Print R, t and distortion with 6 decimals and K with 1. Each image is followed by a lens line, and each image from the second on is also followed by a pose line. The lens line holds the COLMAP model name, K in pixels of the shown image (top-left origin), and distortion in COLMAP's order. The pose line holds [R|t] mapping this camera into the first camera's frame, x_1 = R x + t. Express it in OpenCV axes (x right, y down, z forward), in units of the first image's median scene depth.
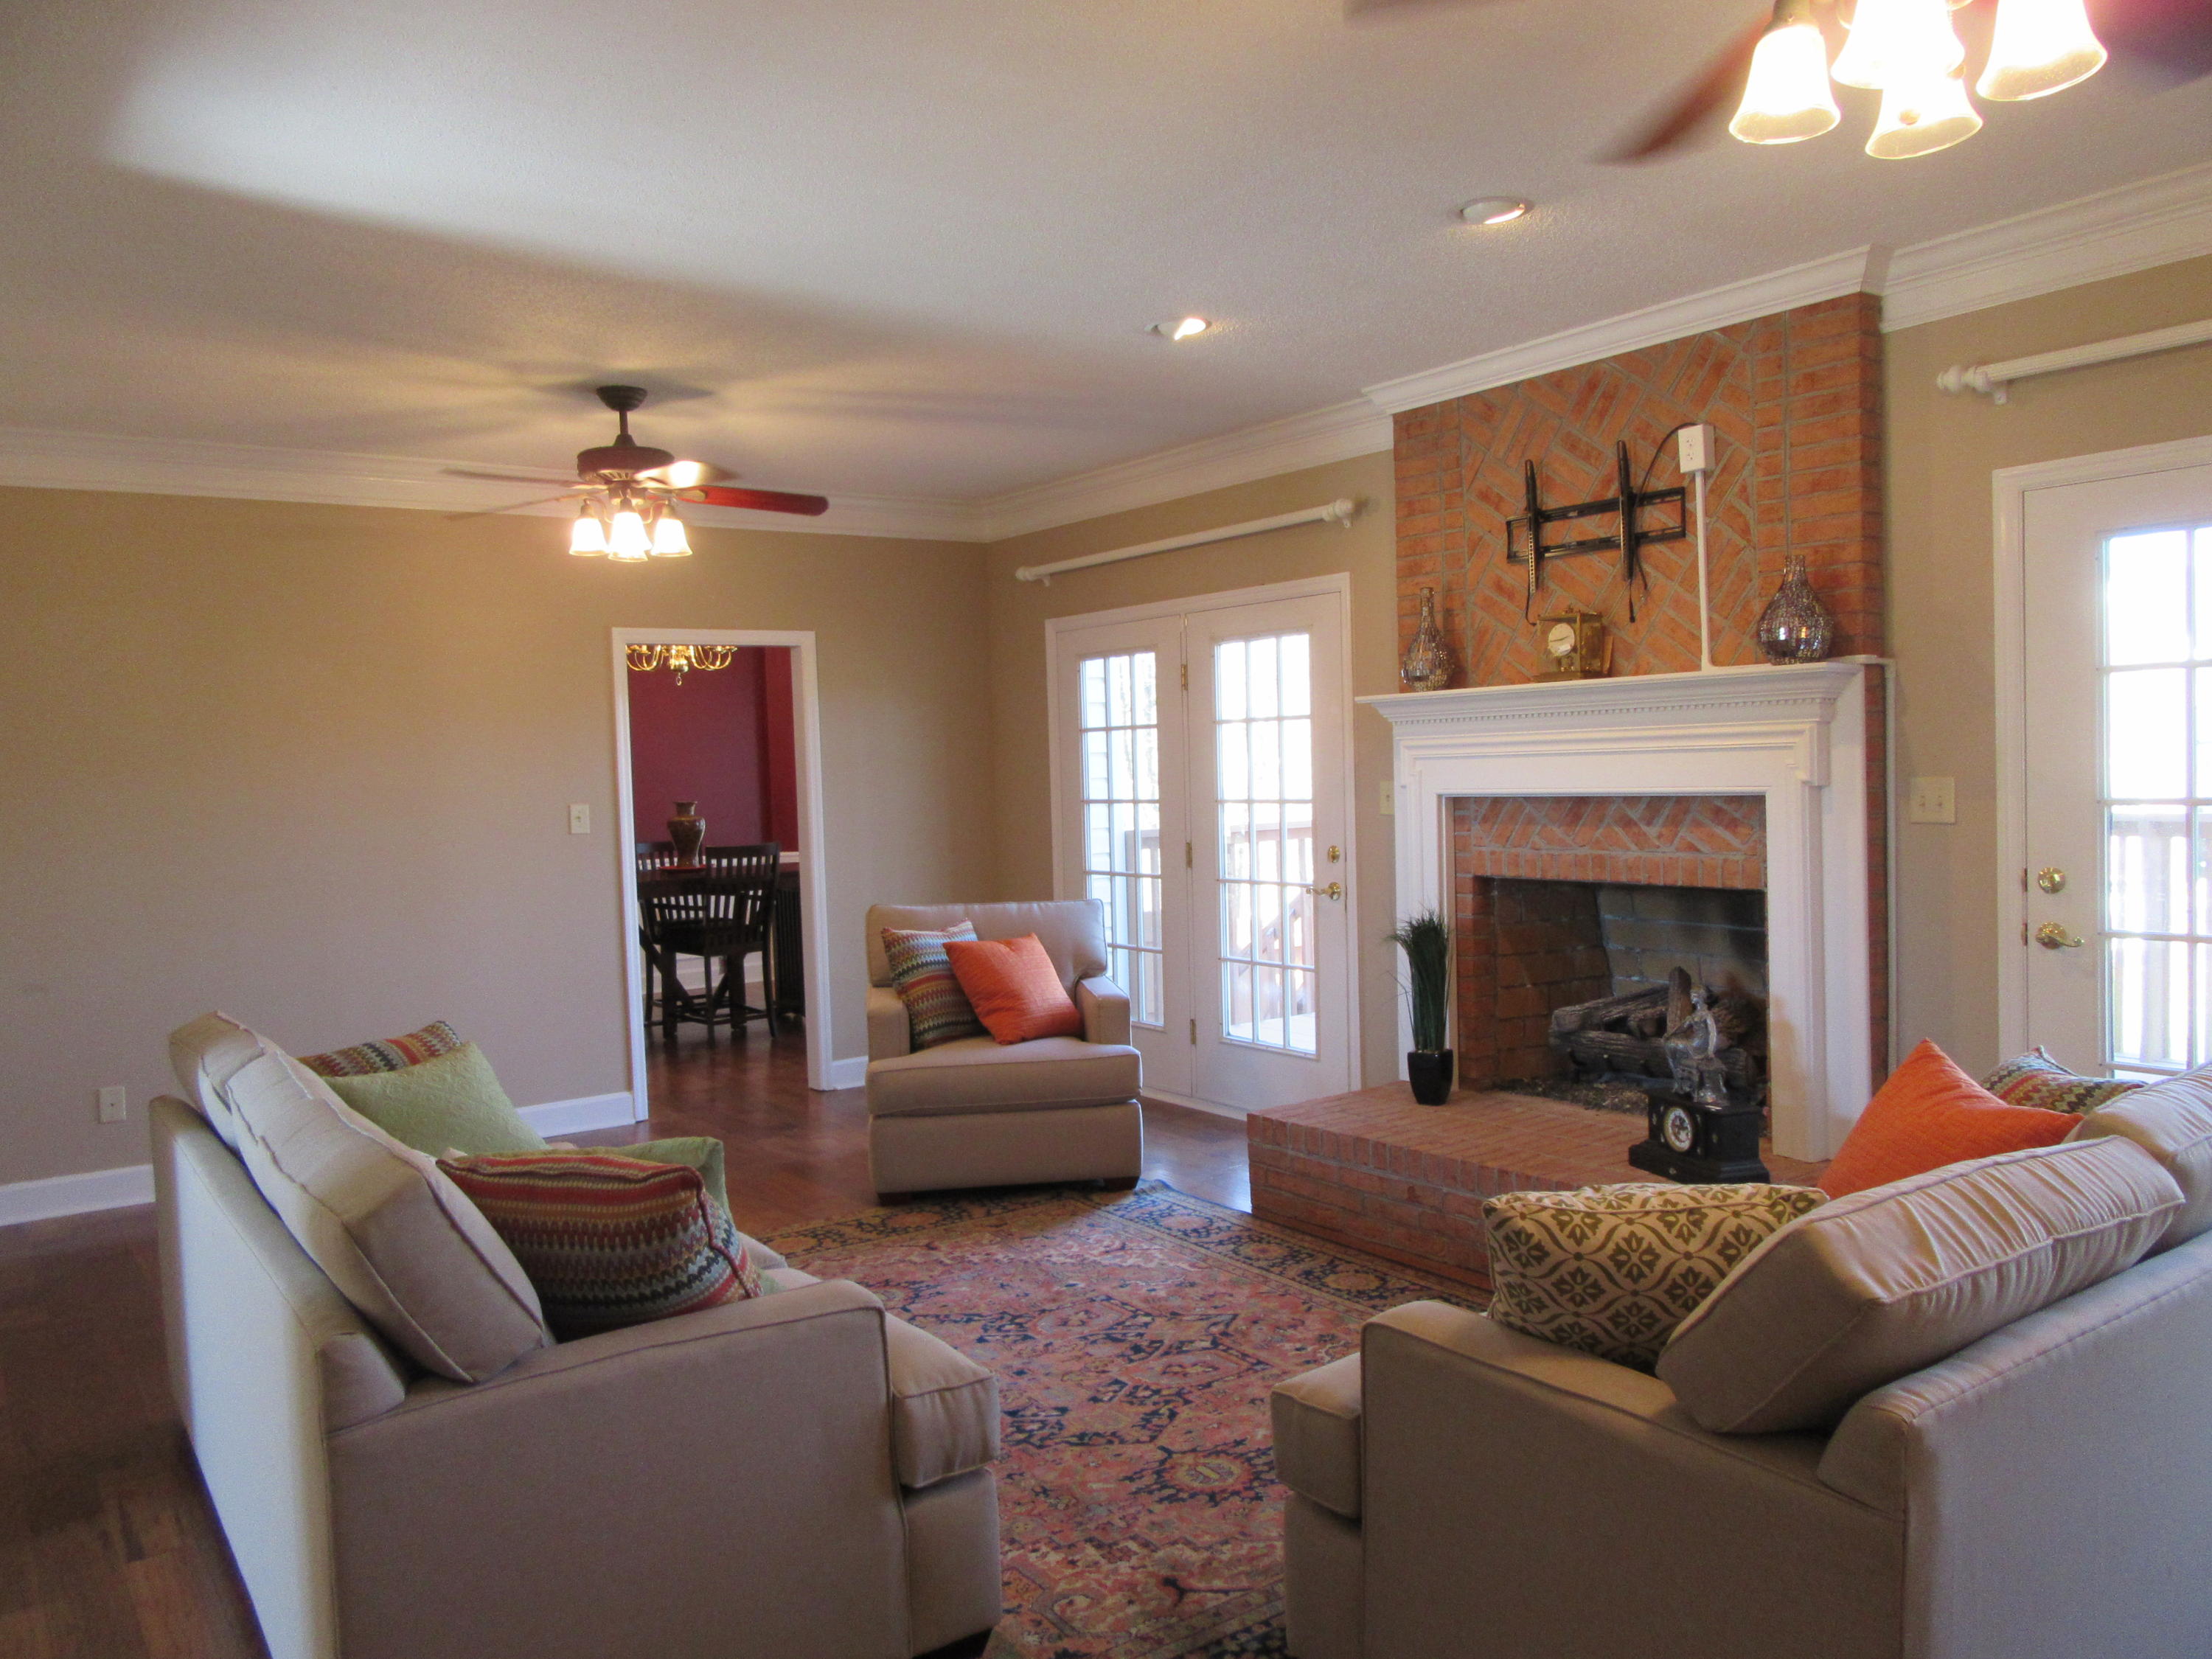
lens RADIAL K [[1646.8, 0, 1111.1], [0, 1646.8, 830.0], [0, 0, 1]] dist [-0.006379, -0.002084]
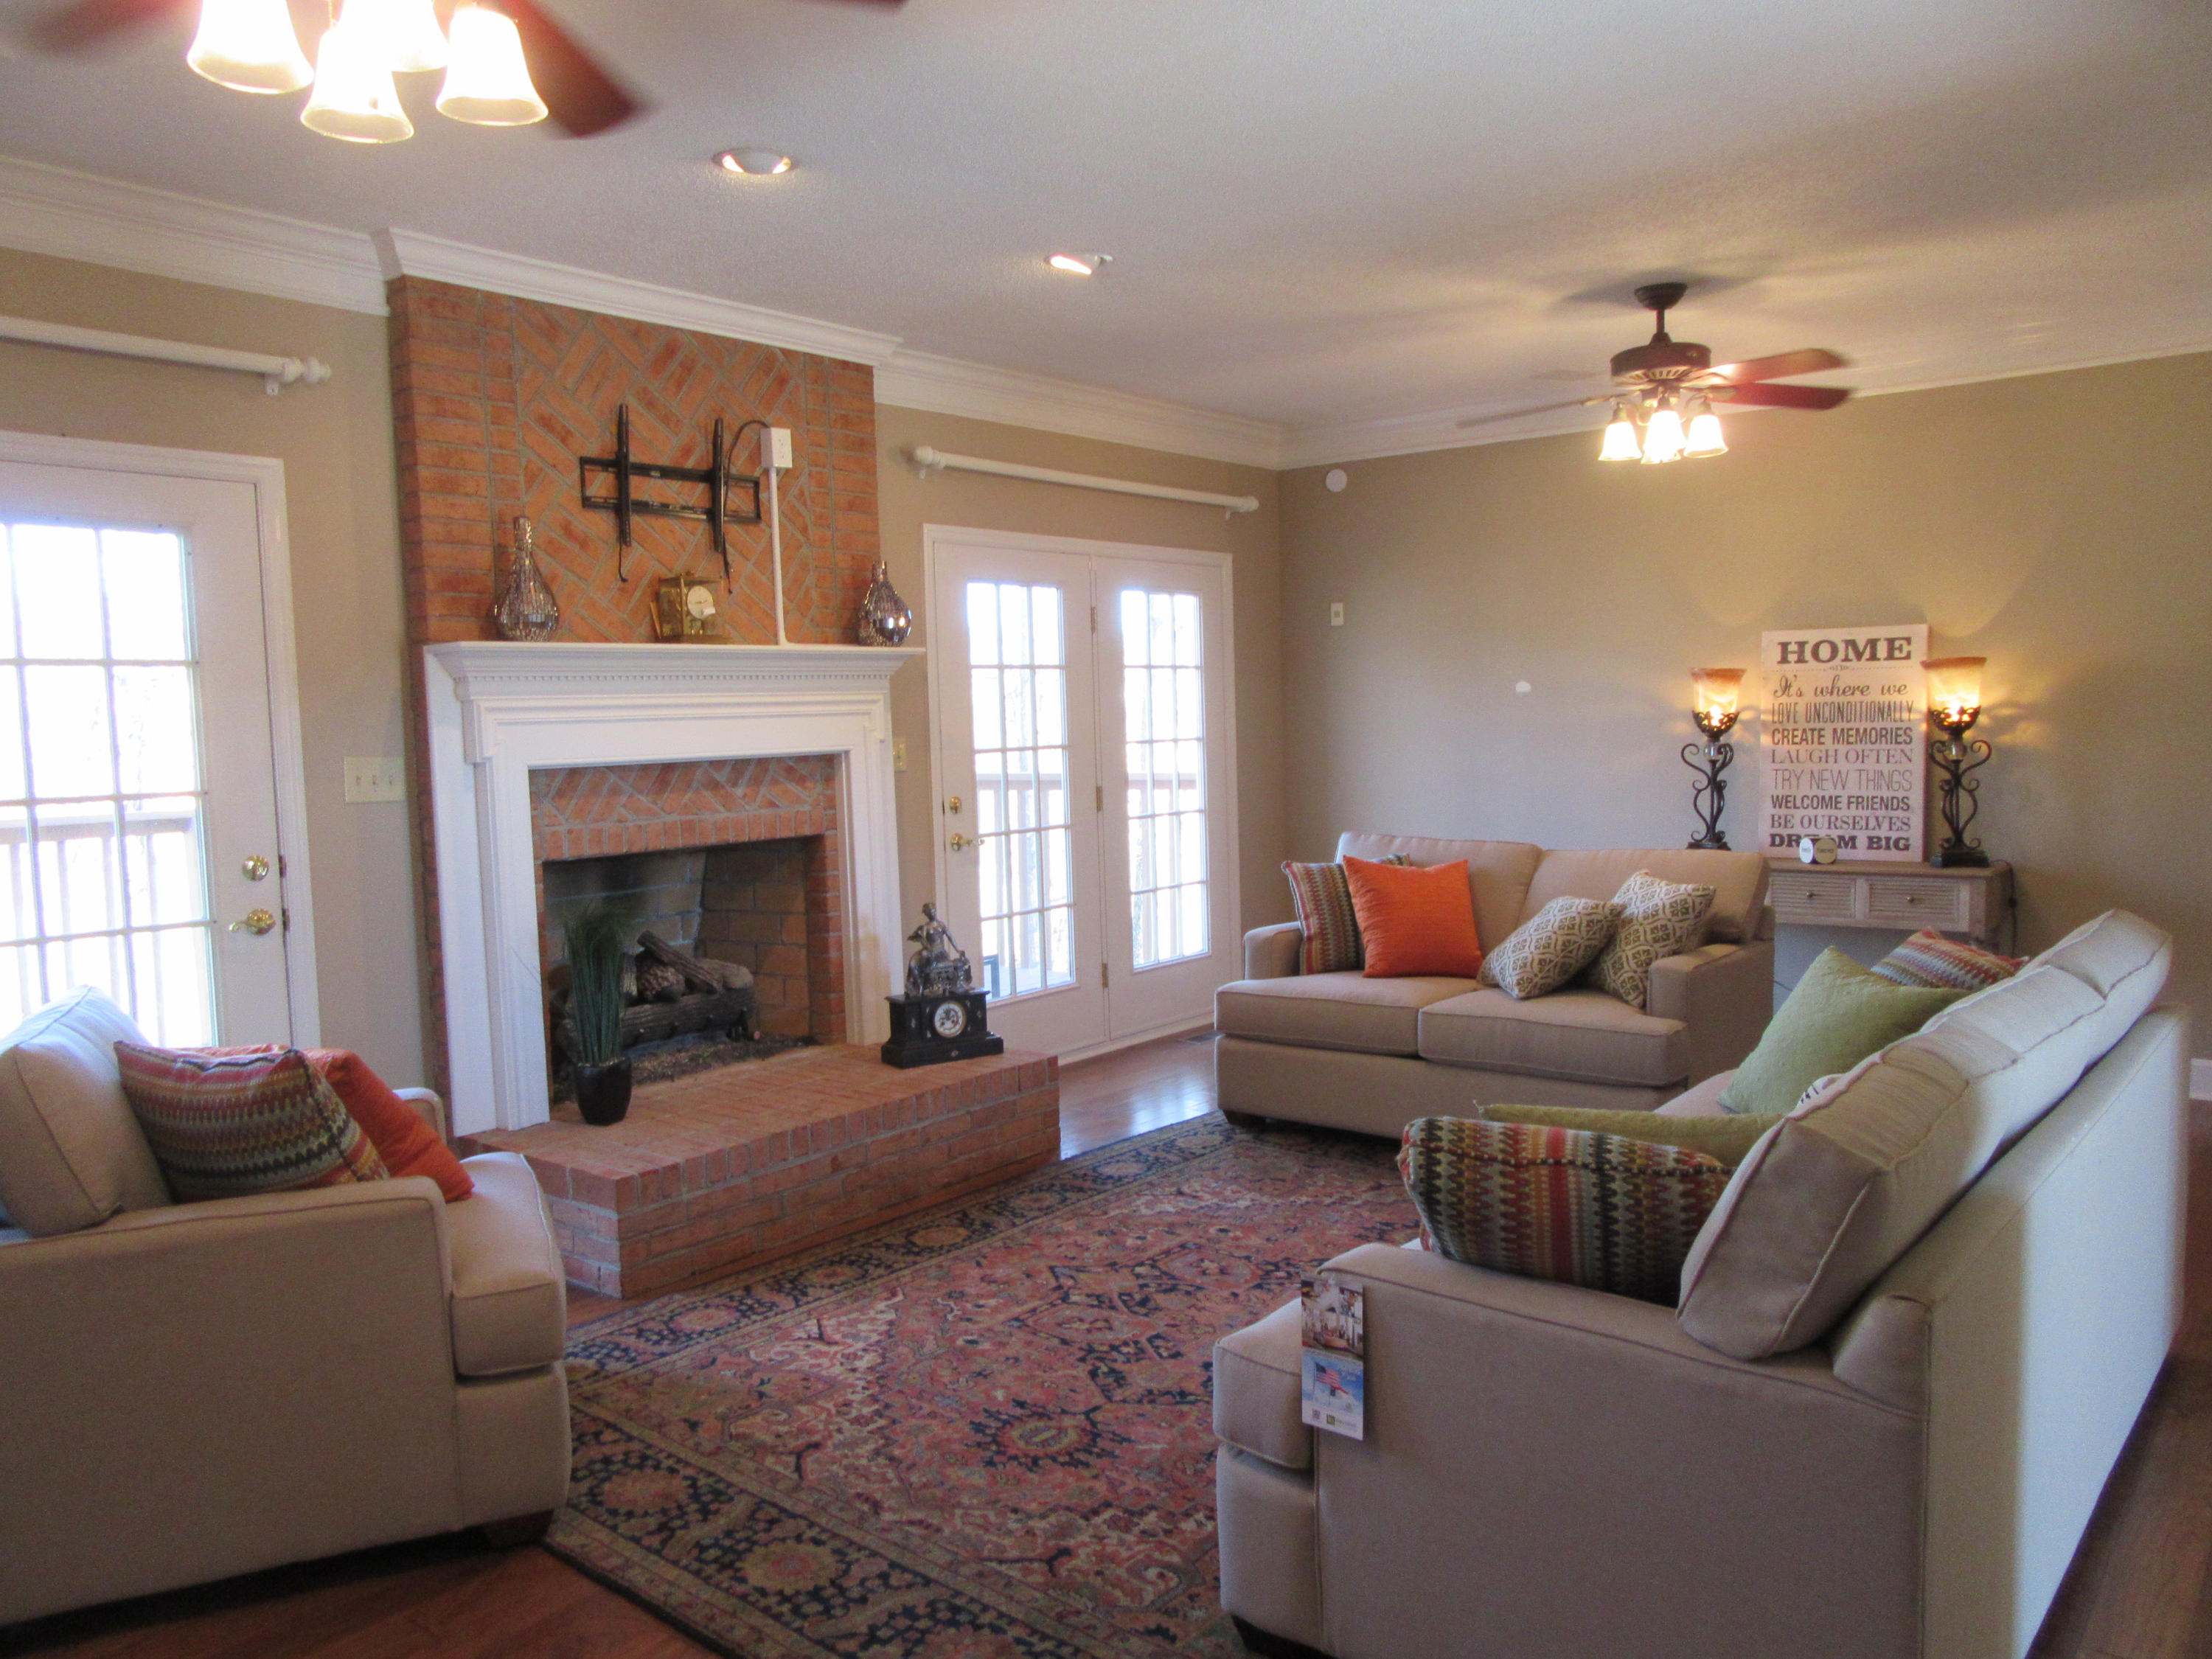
lens RADIAL K [[1646.8, 0, 1103.9], [0, 1646.8, 832.5], [0, 0, 1]] dist [-0.006379, -0.002084]
pose [[-0.254982, -0.037267, 0.966227, -0.772203], [0.069952, 0.995928, 0.056872, -0.017420], [-0.964412, 0.082091, -0.251337, 1.051199]]
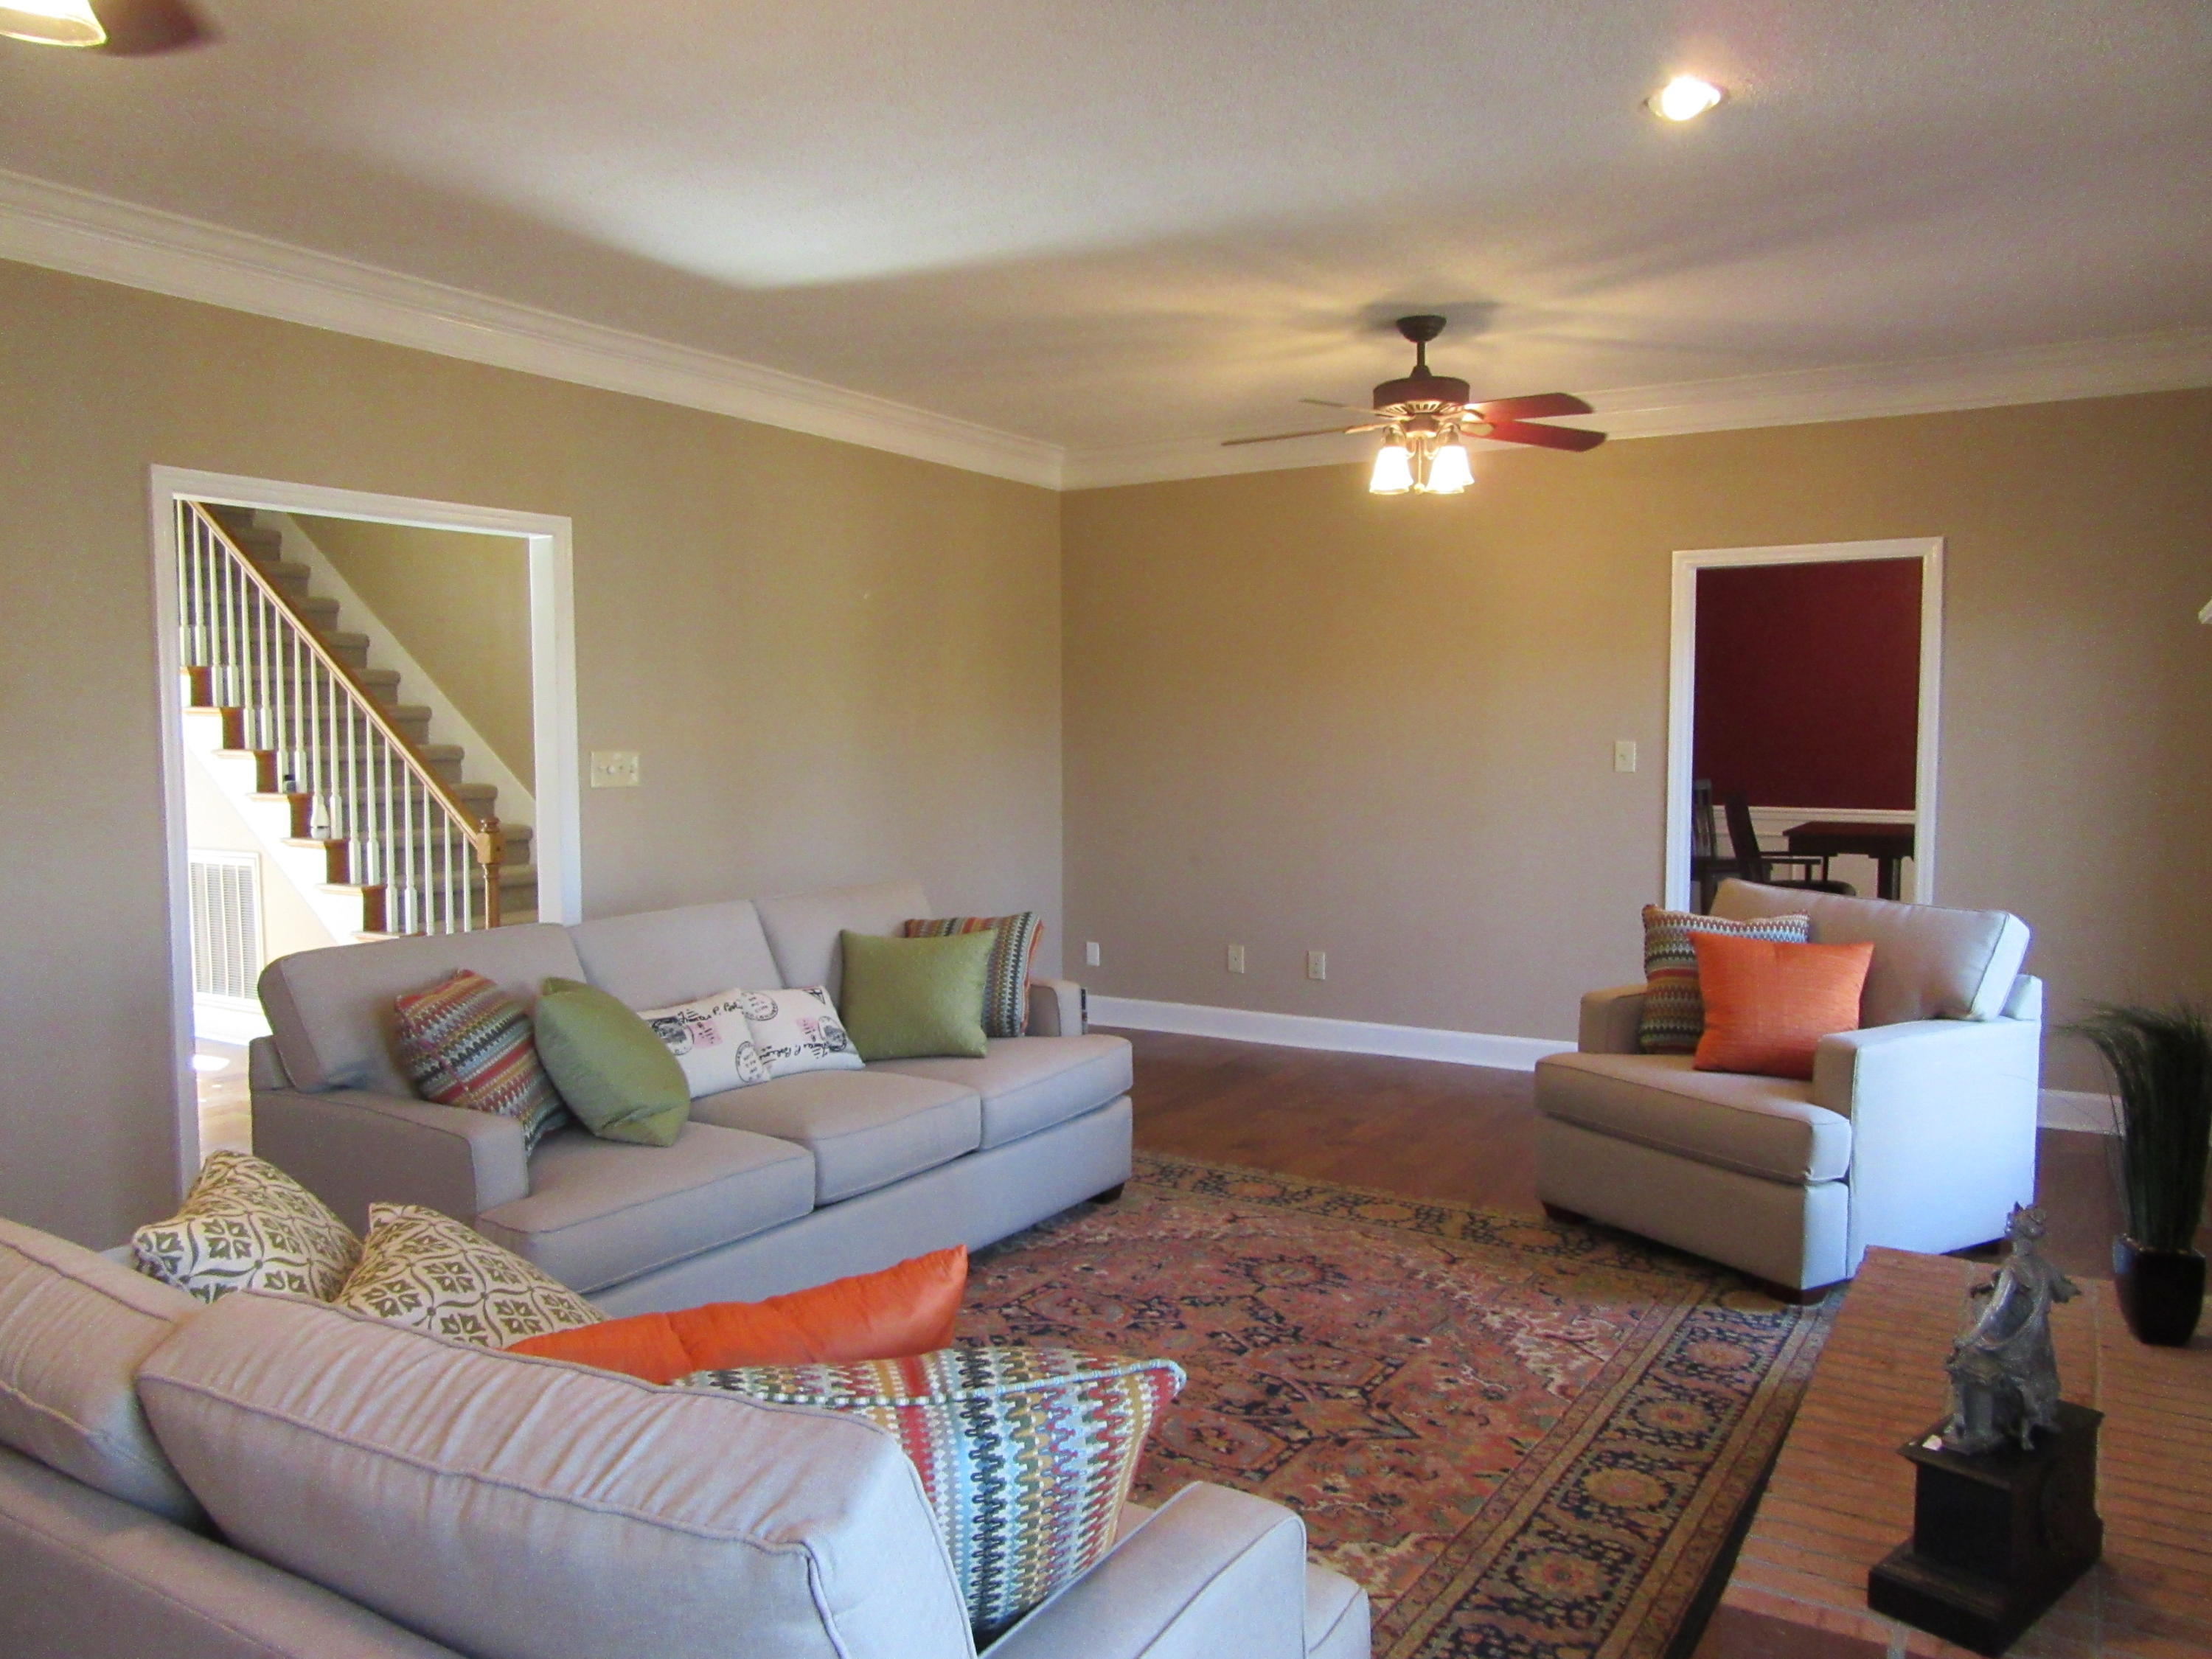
lens RADIAL K [[1646.8, 0, 1102.8], [0, 1646.8, 828.6], [0, 0, 1]] dist [-0.006379, -0.002084]
pose [[0.386963, 0.096834, -0.916997, 0.614508], [-0.050413, 0.995205, 0.083819, -0.041706], [0.920716, 0.013793, 0.389989, 0.490719]]
